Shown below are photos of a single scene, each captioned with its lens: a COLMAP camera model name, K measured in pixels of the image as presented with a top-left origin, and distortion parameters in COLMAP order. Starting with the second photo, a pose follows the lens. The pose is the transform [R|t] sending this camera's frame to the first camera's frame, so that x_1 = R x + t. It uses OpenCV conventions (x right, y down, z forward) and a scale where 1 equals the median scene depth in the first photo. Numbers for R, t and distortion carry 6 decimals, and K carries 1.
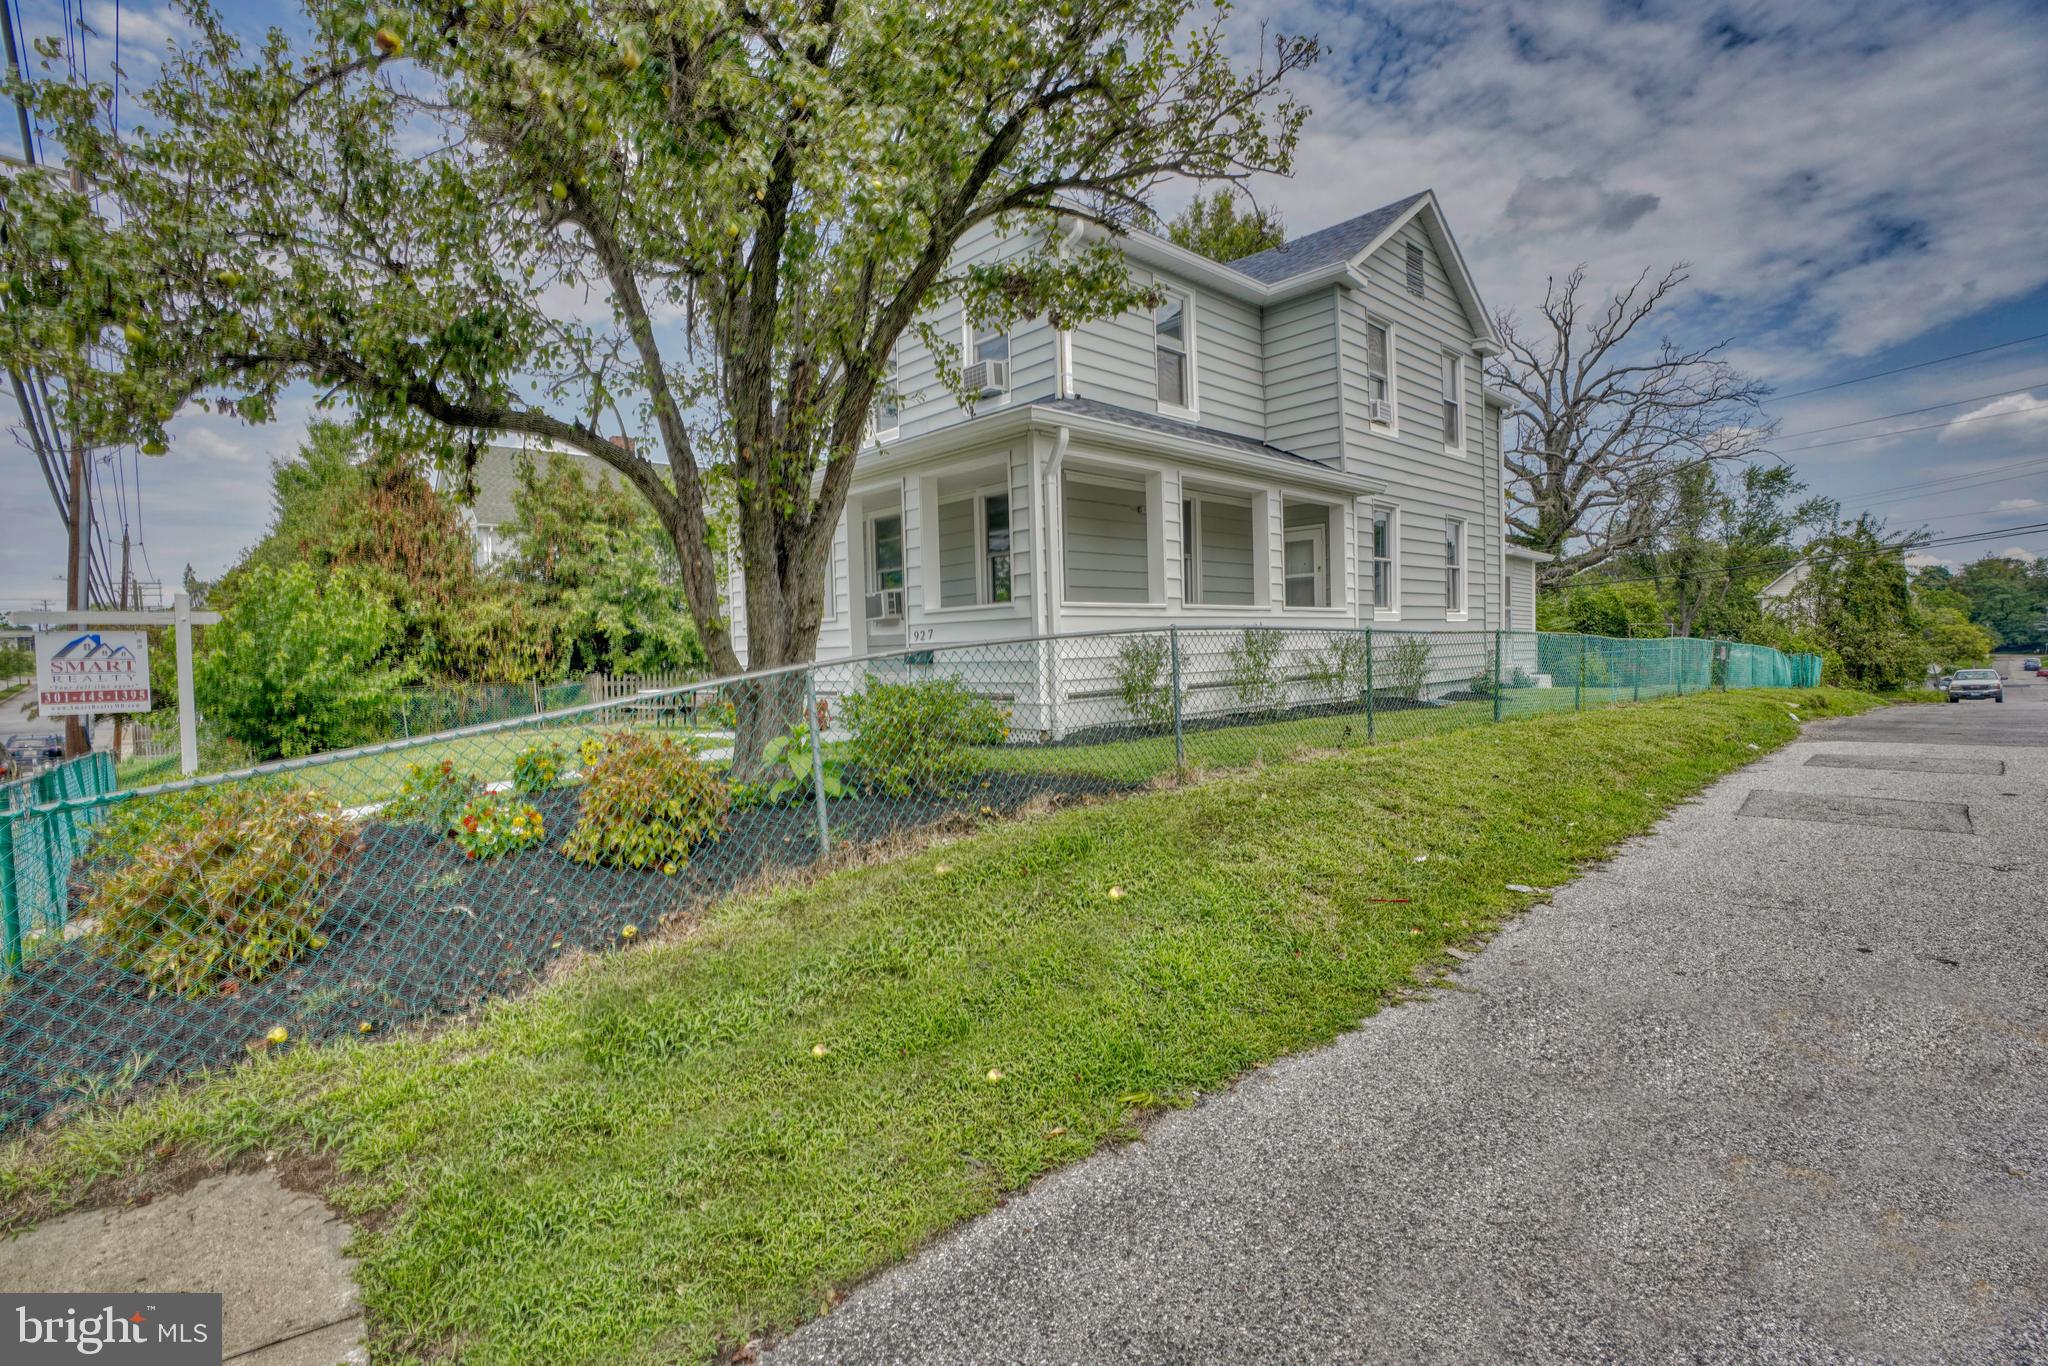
lens RADIAL K [[941.4, 0, 998.6], [0, 941.4, 681.2], [0, 0, 1]] dist [-0.064440, 0.027868]
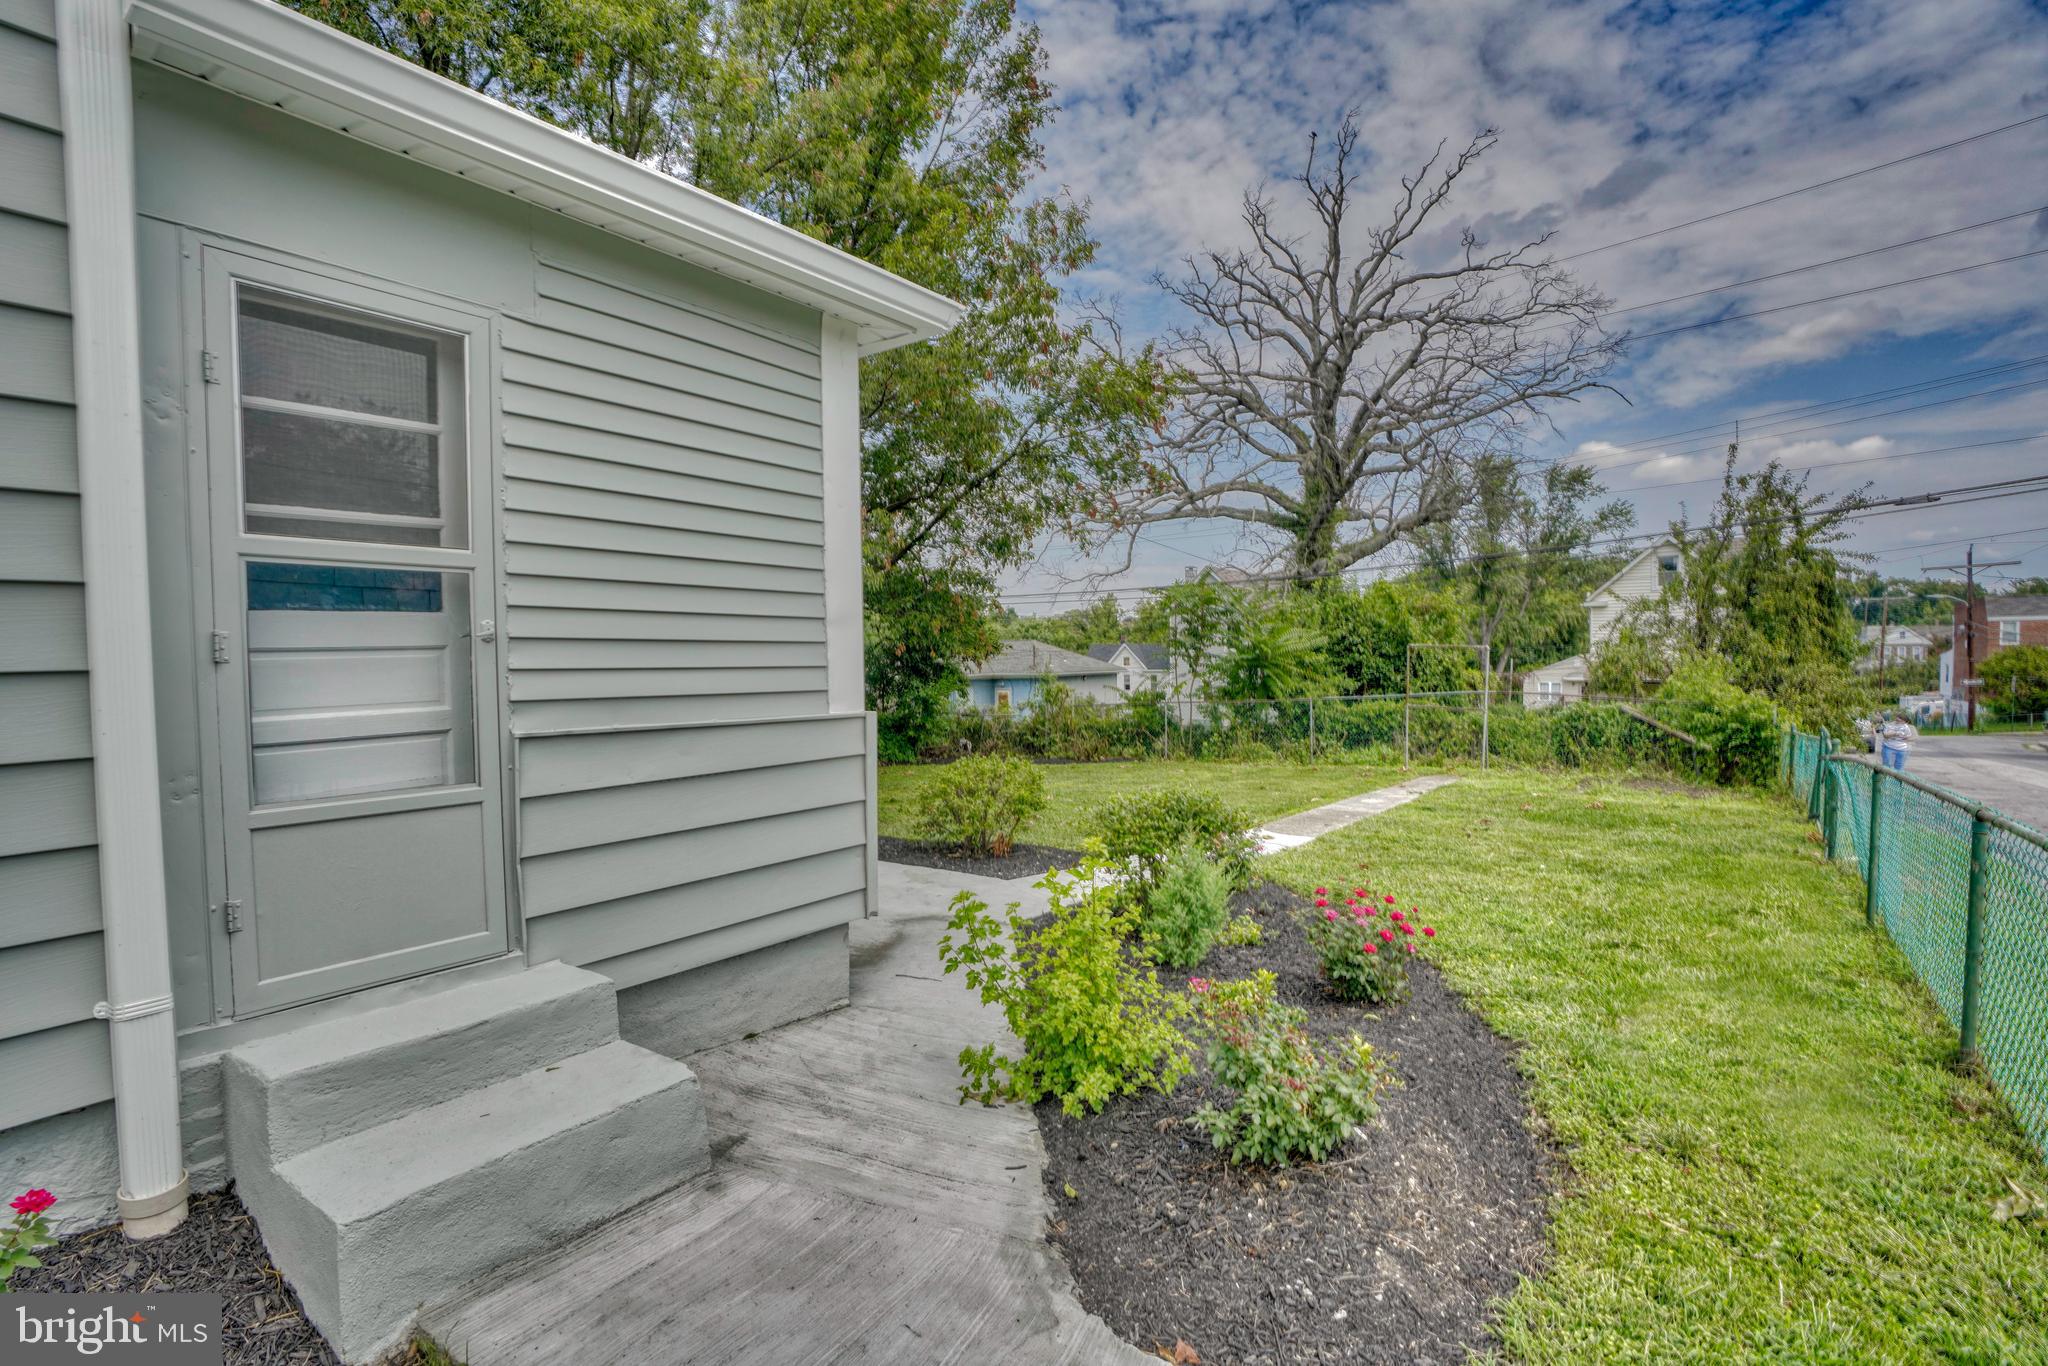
lens RADIAL K [[941.4, 0, 998.6], [0, 941.4, 681.2], [0, 0, 1]] dist [-0.064440, 0.027868]
pose [[0.986554, 0.005363, 0.163346, 0.238723], [-0.004493, 0.999974, -0.005696, -0.024089], [-0.163372, 0.004886, 0.986552, 0.333156]]
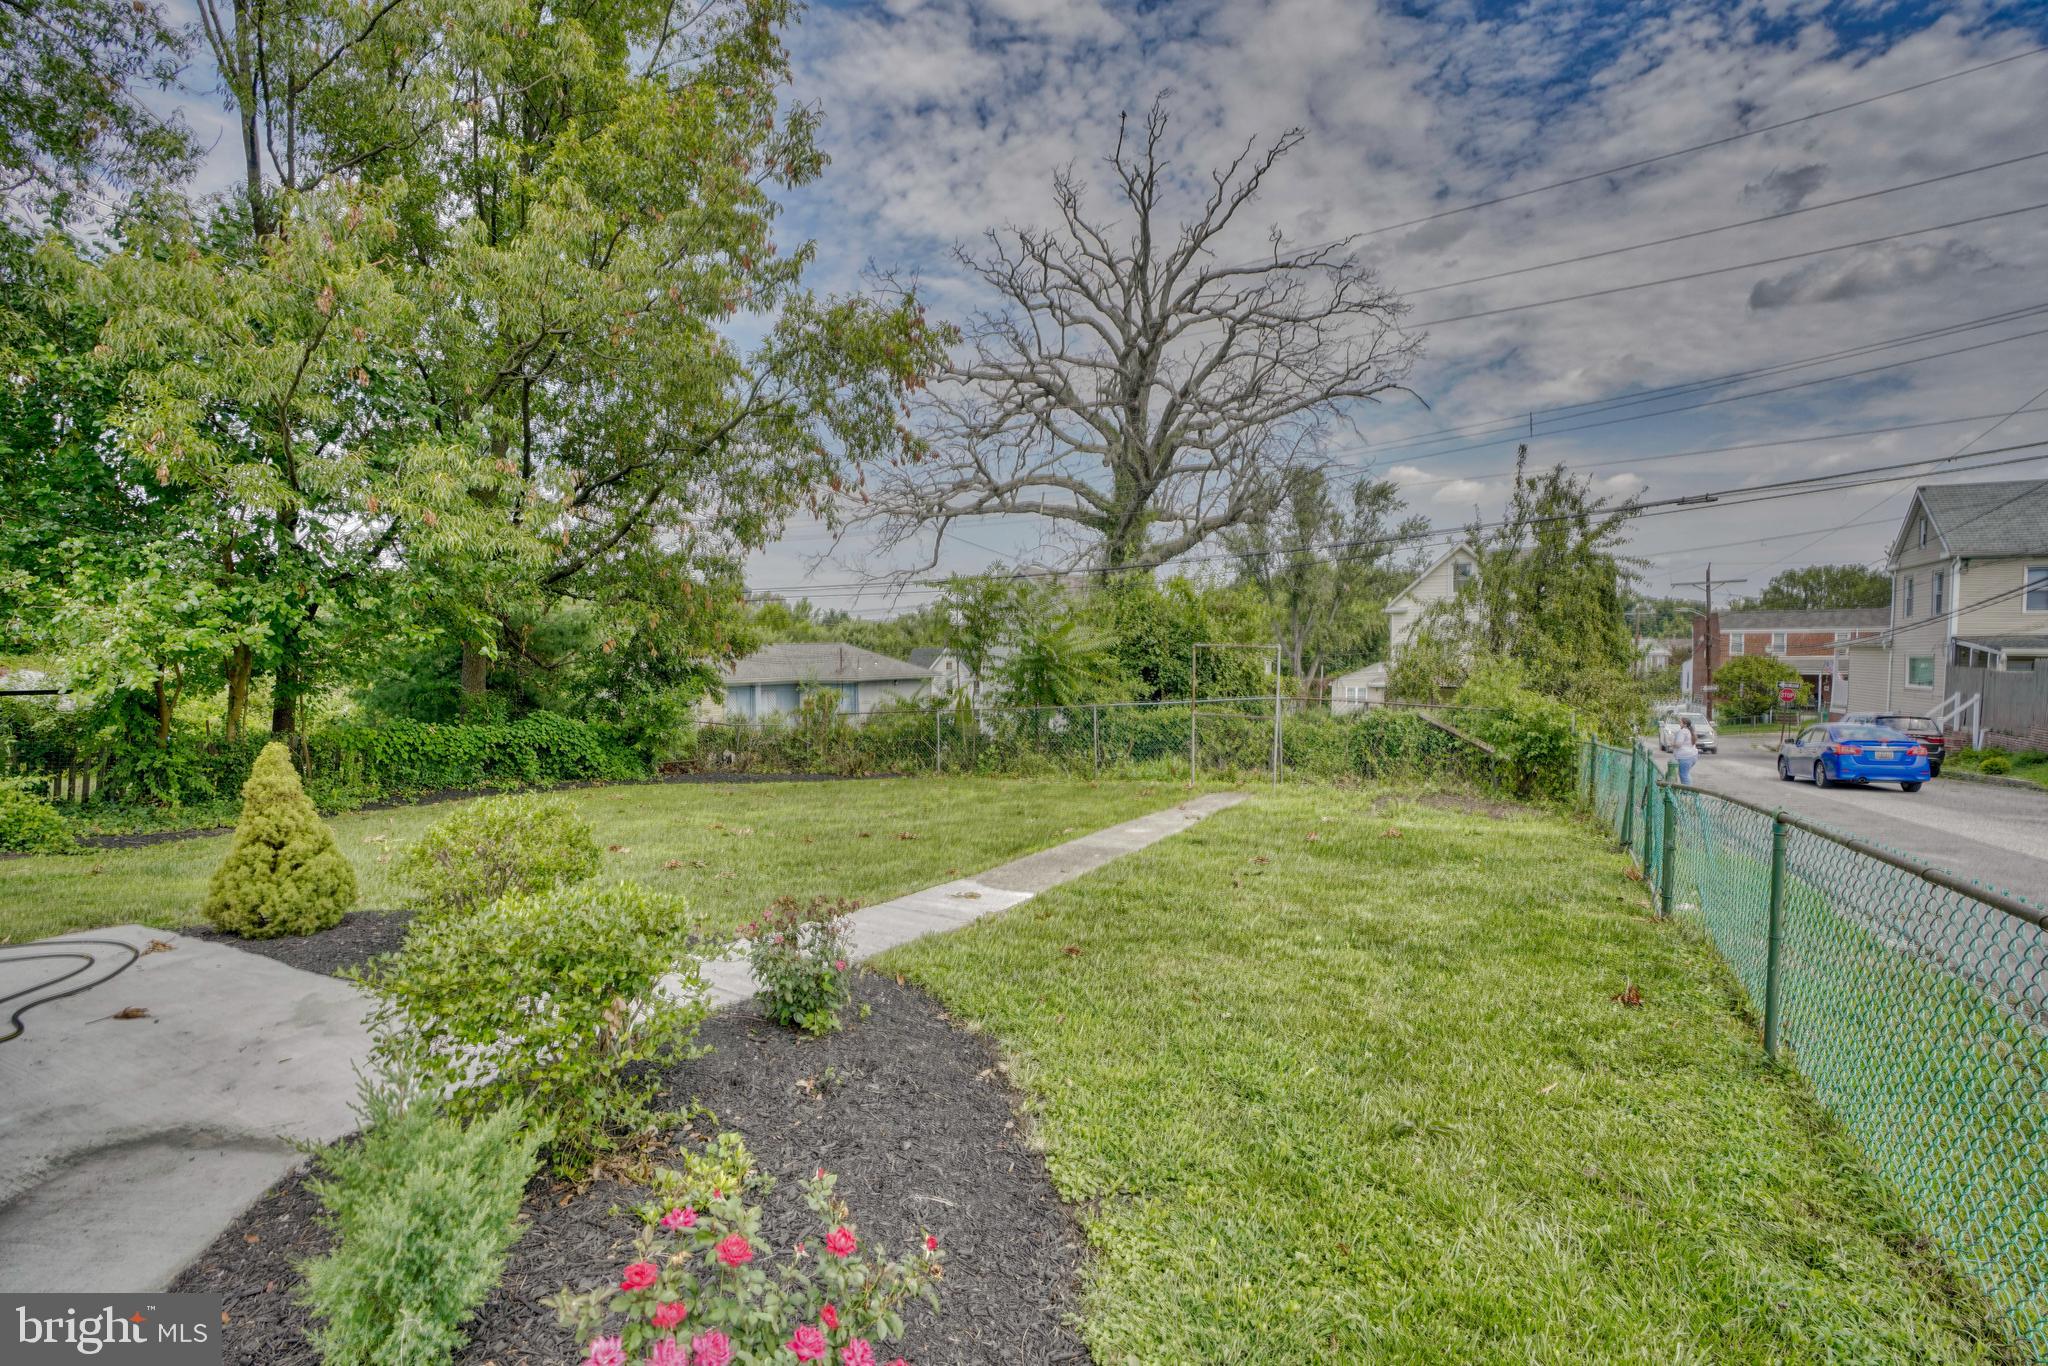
lens RADIAL K [[941.4, 0, 998.6], [0, 941.4, 681.2], [0, 0, 1]] dist [-0.064440, 0.027868]
pose [[0.944638, 0.008936, 0.327993, 0.280568], [-0.005244, 0.999913, -0.012137, -0.024000], [-0.328073, 0.009745, 0.944602, 0.376950]]
